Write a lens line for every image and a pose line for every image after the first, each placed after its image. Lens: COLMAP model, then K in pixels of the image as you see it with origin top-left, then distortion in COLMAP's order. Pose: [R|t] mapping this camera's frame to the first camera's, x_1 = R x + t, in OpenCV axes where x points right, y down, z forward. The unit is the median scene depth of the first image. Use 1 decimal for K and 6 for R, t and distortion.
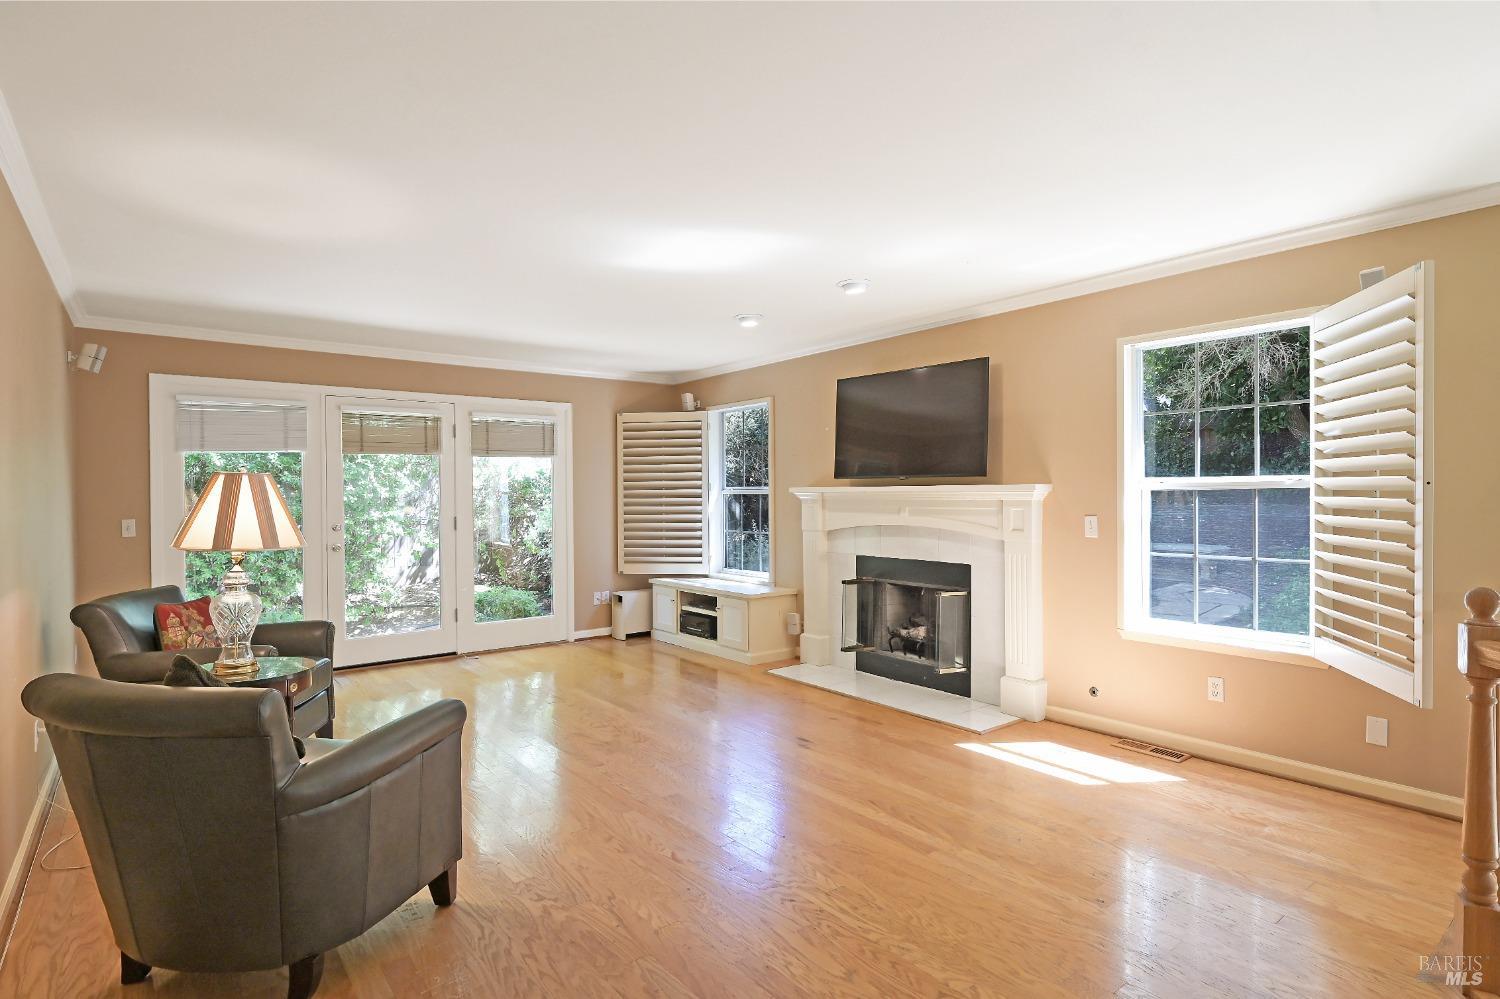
lens RADIAL K [[761.1, 0, 754.6], [0, 761.1, 500.3], [0, 0, 1]] dist [0.002709, 0.000125]
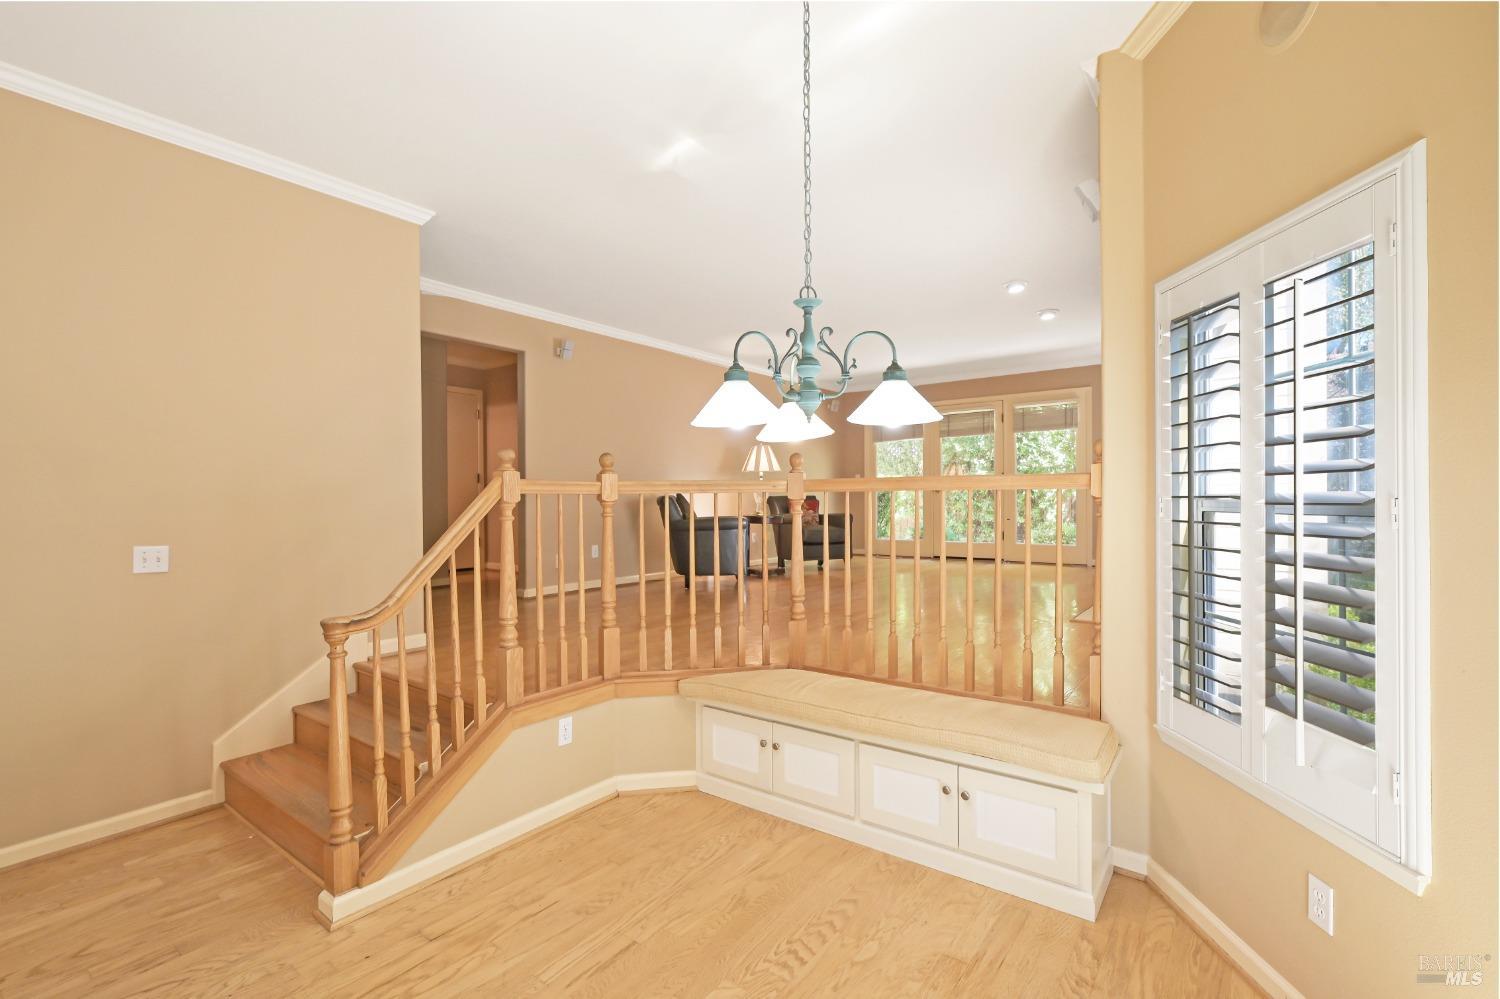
lens RADIAL K [[676.3, 0, 753.5], [0, 676.3, 500.1], [0, 0, 1]] dist [-0.005165, -0.000405]
pose [[0.263380, 0.008385, -0.964656, 0.895820], [-0.002152, 0.999965, 0.008105, 0.074829], [0.964690, -0.000059, 0.263389, 0.145070]]
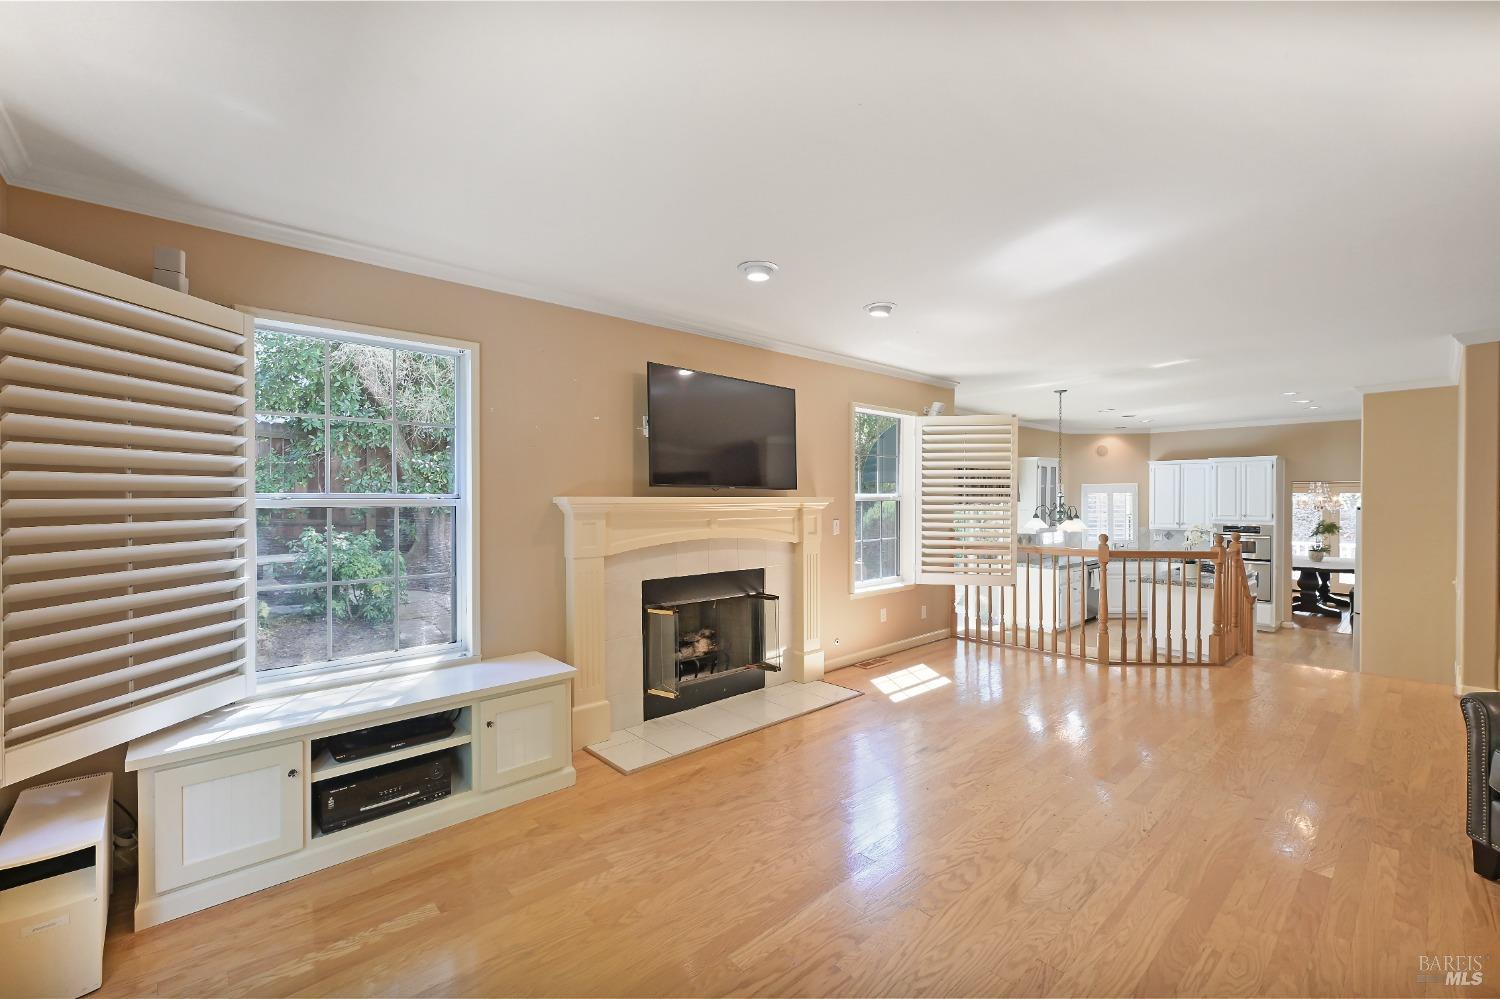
lens RADIAL K [[613.7, 0, 751.4], [0, 613.7, 500.3], [0, 0, 1]] dist [-0.001486, -0.000021]
pose [[-0.051053, -0.001634, 0.998695, -0.515719], [0.006921, 0.999974, 0.001990, -0.014589], [-0.998672, 0.007013, -0.051041, 0.888329]]
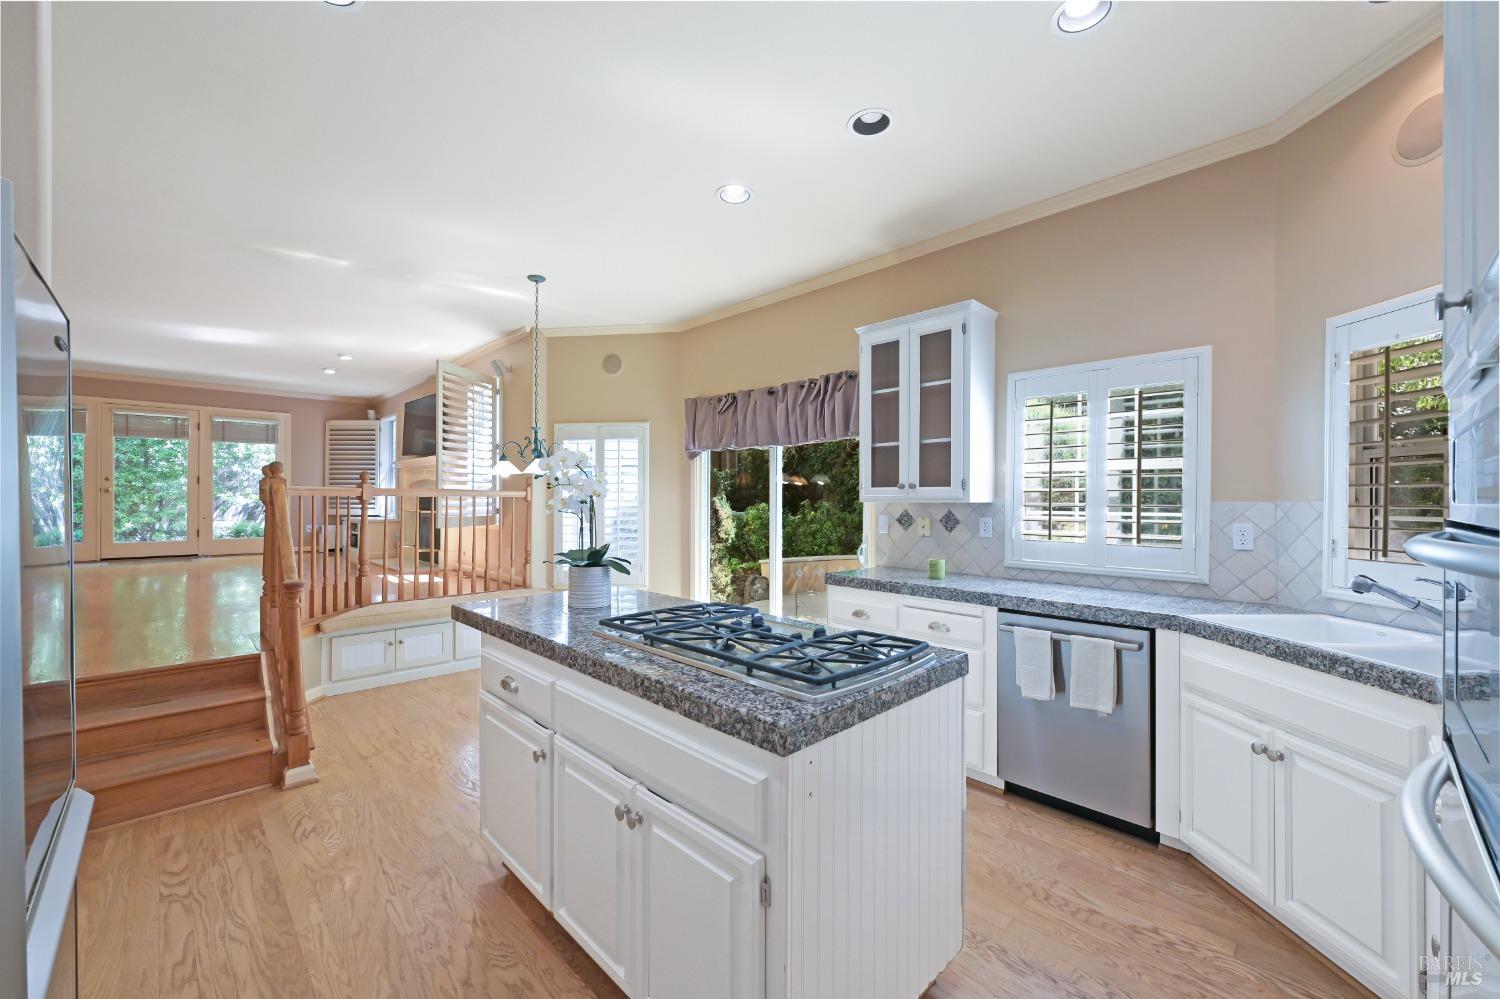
lens RADIAL K [[592.0, 0, 750.5], [0, 592.0, 498.6], [0, 0, 1]] dist [-0.001553, 0.000087]
pose [[0.993849, 0.011878, 0.110101, 0.768975], [-0.010808, 0.999888, -0.010309, 0.079468], [-0.110211, 0.009056, 0.993867, -0.513595]]
